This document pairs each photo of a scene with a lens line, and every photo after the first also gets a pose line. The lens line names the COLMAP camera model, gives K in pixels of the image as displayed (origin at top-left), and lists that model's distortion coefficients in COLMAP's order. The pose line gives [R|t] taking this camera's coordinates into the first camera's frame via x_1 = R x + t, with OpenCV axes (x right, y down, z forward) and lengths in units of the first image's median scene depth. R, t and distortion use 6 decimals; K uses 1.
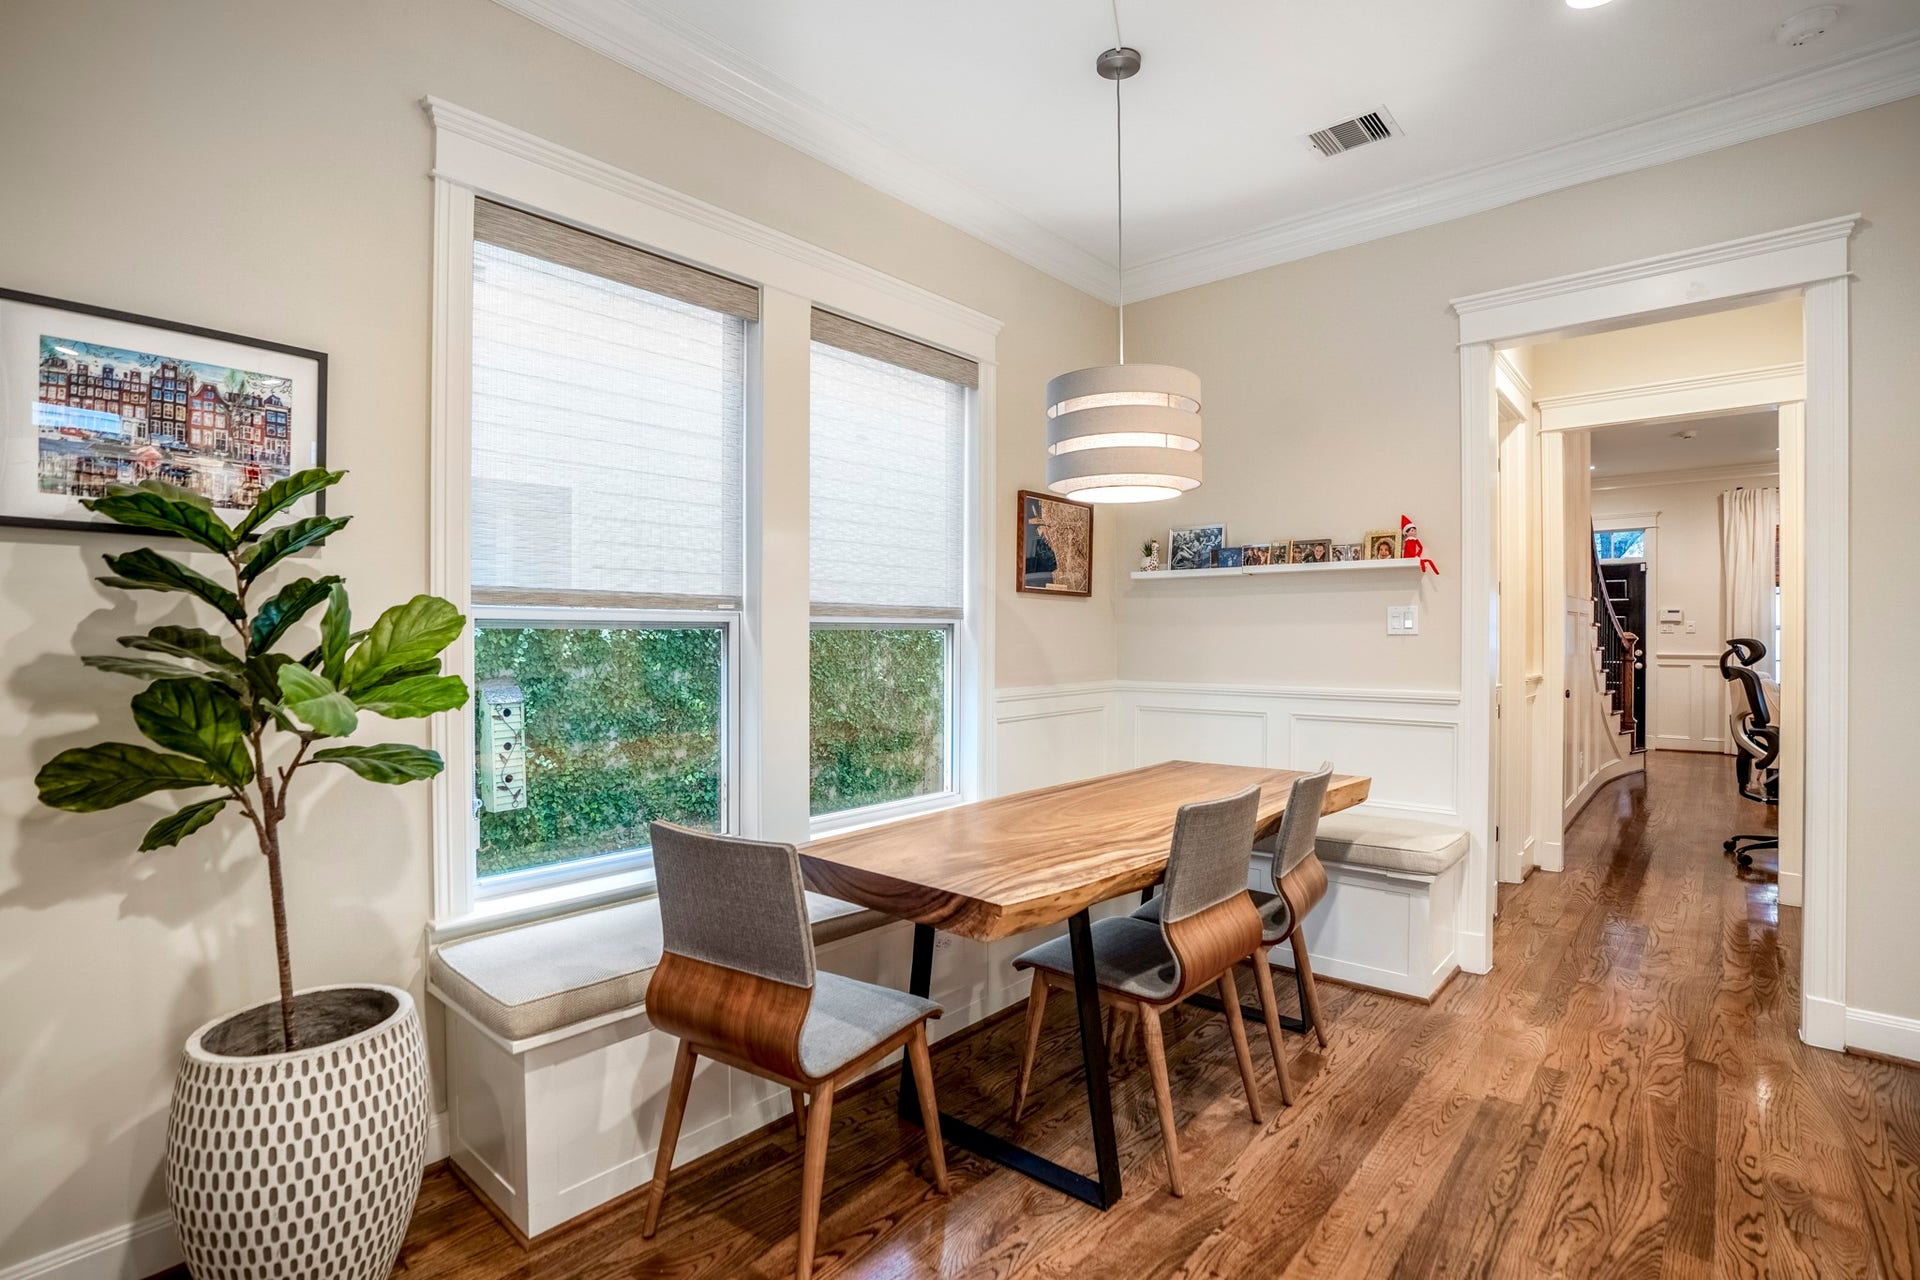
lens RADIAL K [[904.0, 0, 960.0], [0, 904.0, 640.0], [0, 0, 1]] dist [-0.066279, 0.024151]
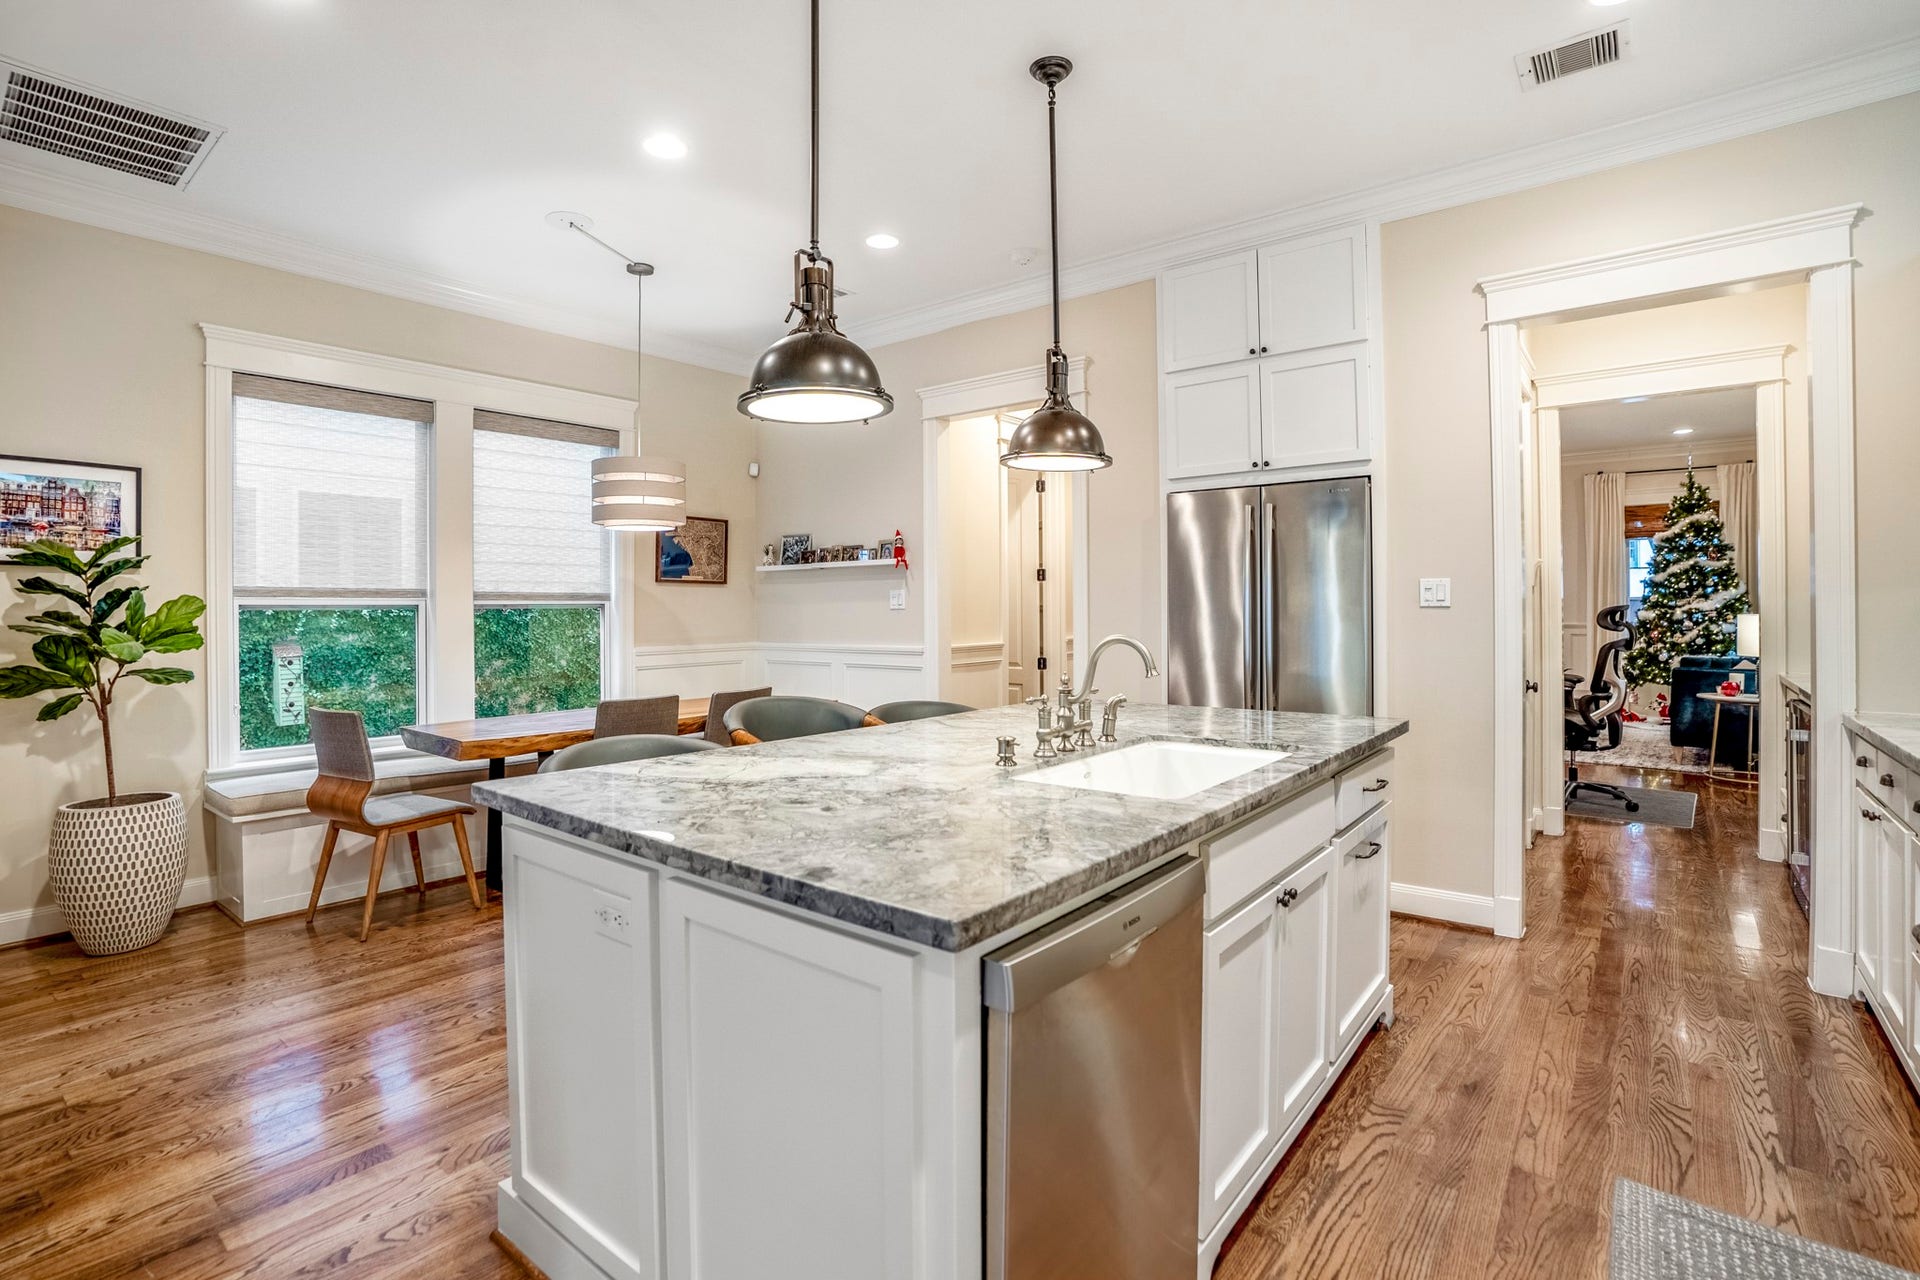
lens RADIAL K [[893.5, 0, 951.8], [0, 893.5, 611.1], [0, 0, 1]] dist [-0.064014, 0.021956]
pose [[0.998781, -0.006408, 0.048934, 0.943285], [0.006538, 0.999975, -0.002511, 0.002959], [-0.048917, 0.002828, 0.998799, -0.948357]]
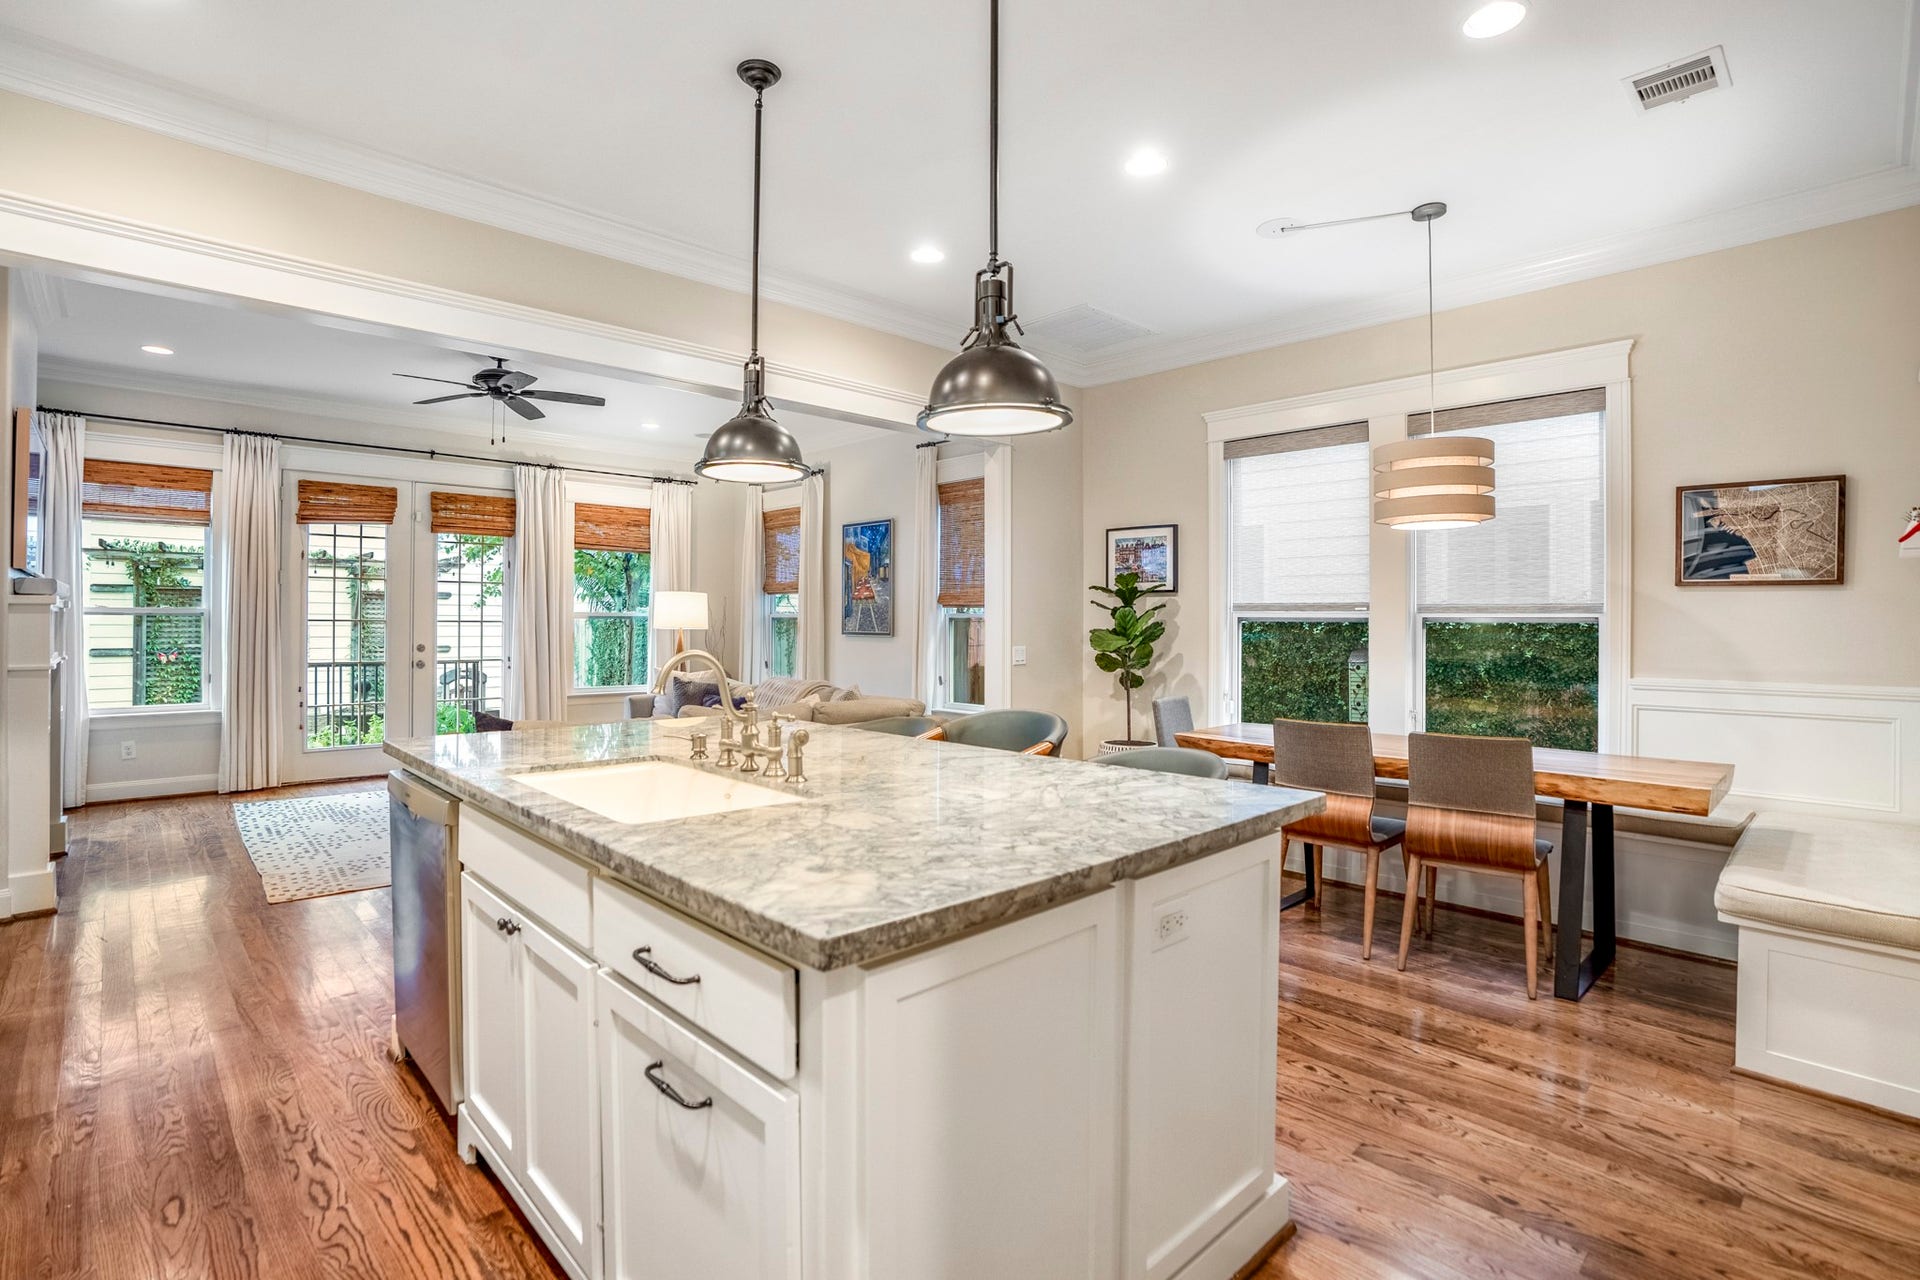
lens RADIAL K [[904.0, 0, 960.0], [0, 904.0, 640.0], [0, 0, 1]] dist [-0.066279, 0.024151]
pose [[-0.070318, 0.021293, -0.997297, 2.210461], [-0.010783, 0.999698, 0.022105, -0.010788], [0.997466, 0.012309, -0.070067, 0.505095]]
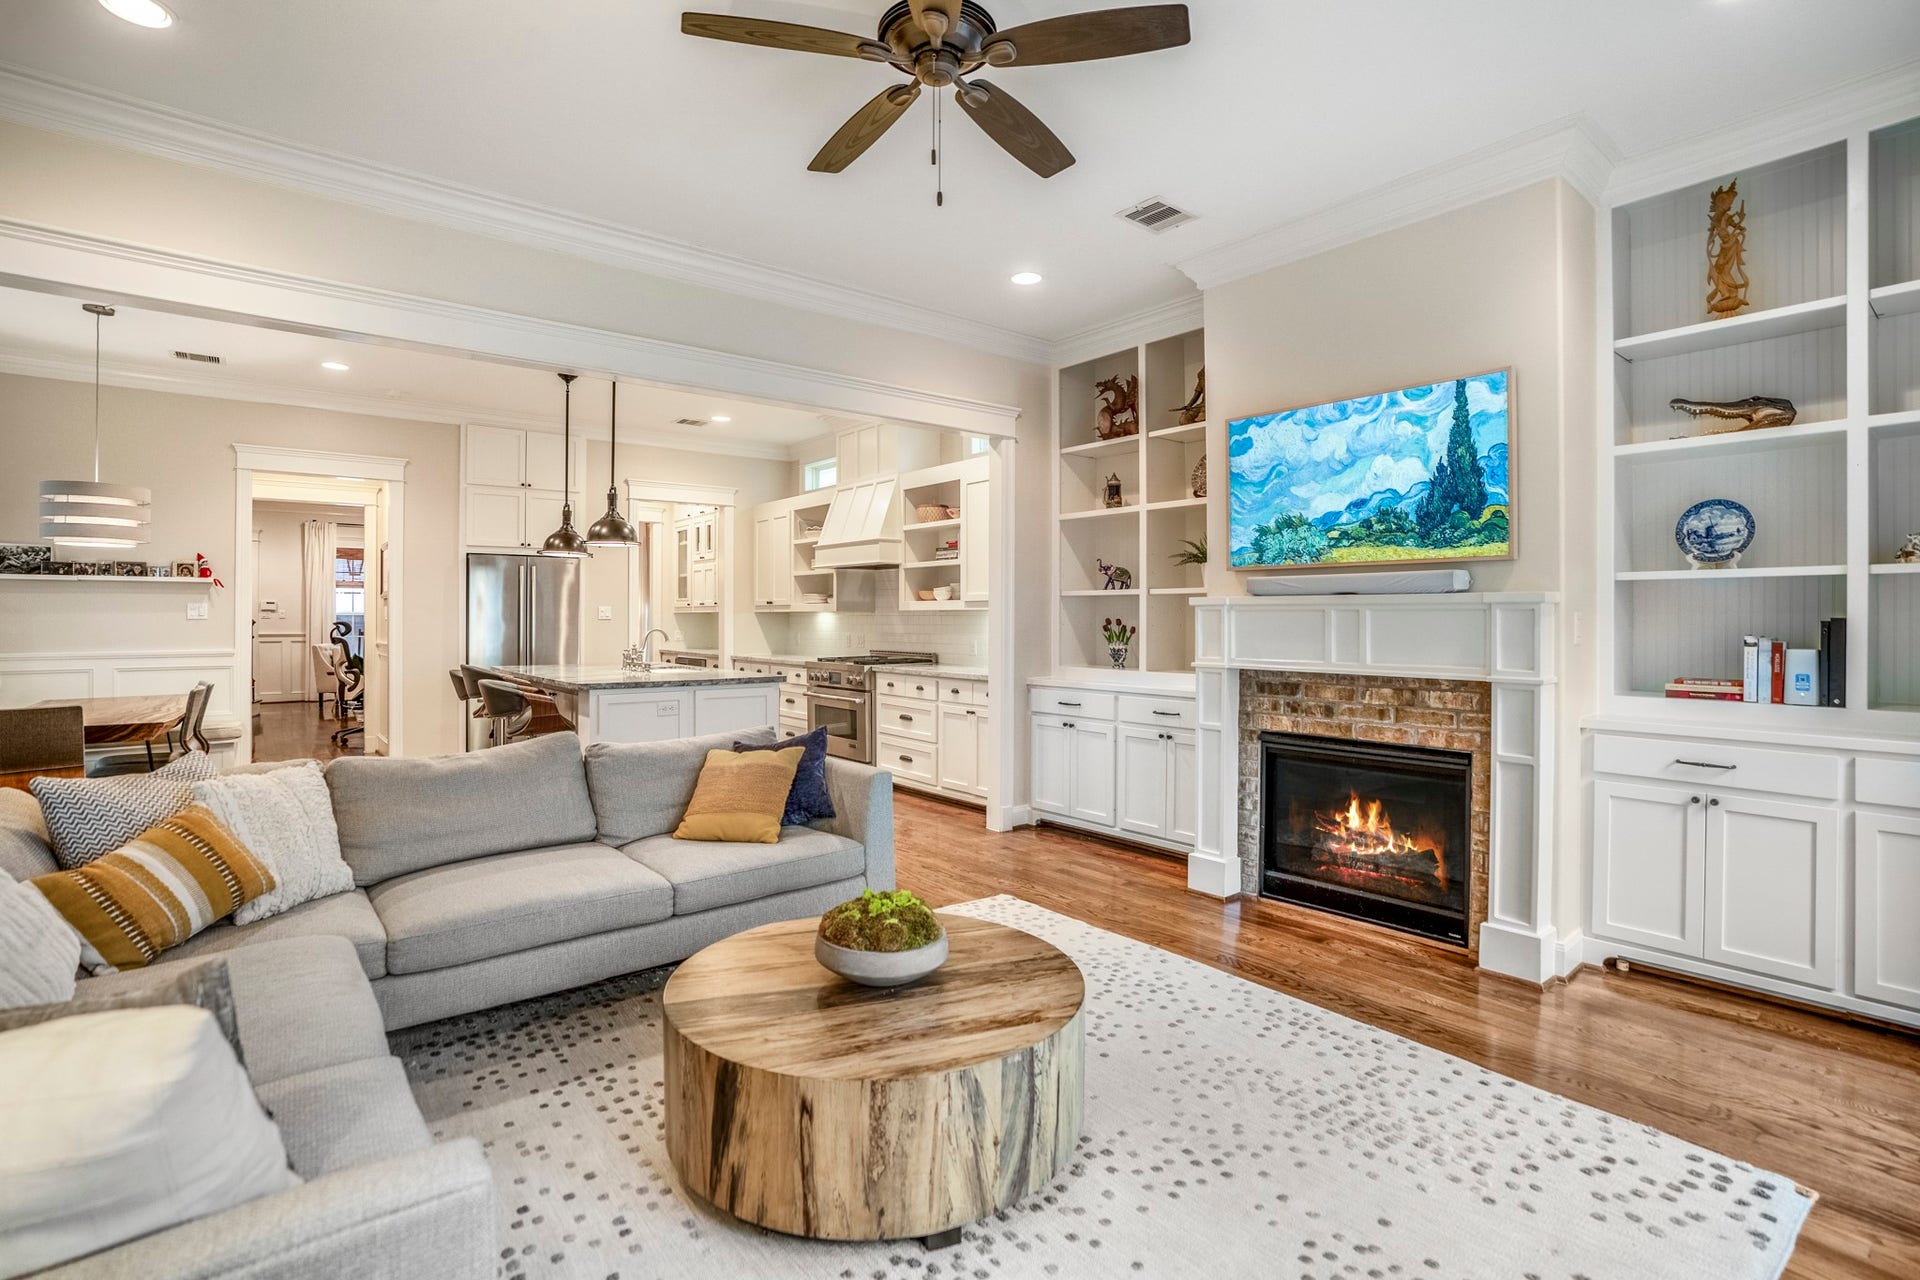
lens RADIAL K [[894.4, 0, 955.1], [0, 894.4, 617.1], [0, 0, 1]] dist [-0.063660, 0.022445]
pose [[0.159819, 0.004126, 0.987138, -1.809959], [0.006397, 0.999966, -0.005215, 0.015499], [-0.987126, 0.007149, 0.159787, -1.468665]]
